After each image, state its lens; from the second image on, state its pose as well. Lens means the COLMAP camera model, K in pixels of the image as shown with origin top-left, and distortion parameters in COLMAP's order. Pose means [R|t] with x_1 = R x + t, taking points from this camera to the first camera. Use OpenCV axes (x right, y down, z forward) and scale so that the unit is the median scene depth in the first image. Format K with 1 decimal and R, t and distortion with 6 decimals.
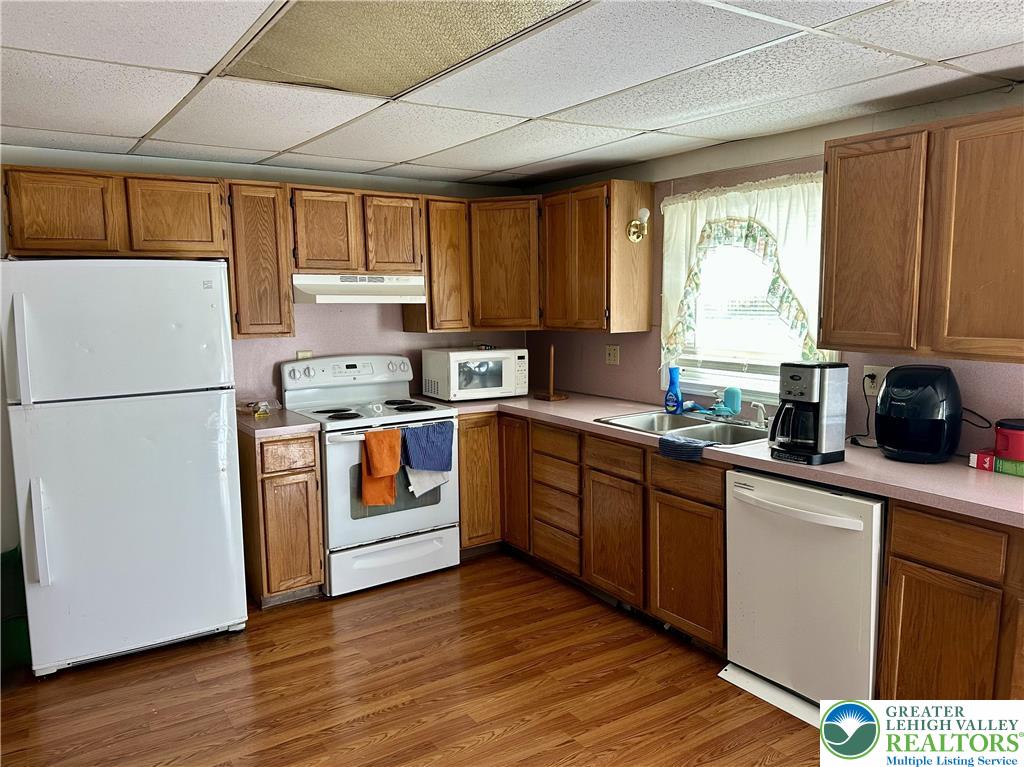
lens RADIAL K [[743.9, 0, 512.1], [0, 743.9, 384.1], [0, 0, 1]] dist [0.028982, -0.012375]
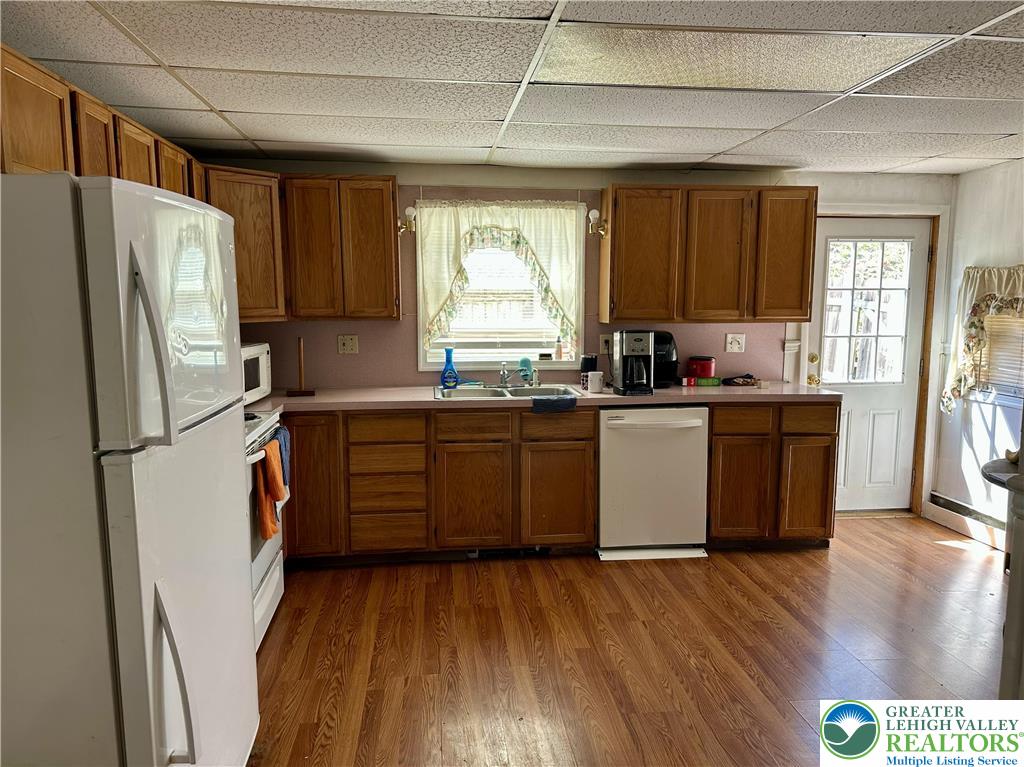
lens RADIAL K [[709.6, 0, 511.1], [0, 709.6, 389.7], [0, 0, 1]] dist [0.065215, -0.054092]
pose [[0.454842, -0.095135, 0.885476, -0.836525], [0.102134, 0.993290, 0.054255, -0.010473], [-0.884696, 0.065760, 0.461507, 0.464952]]
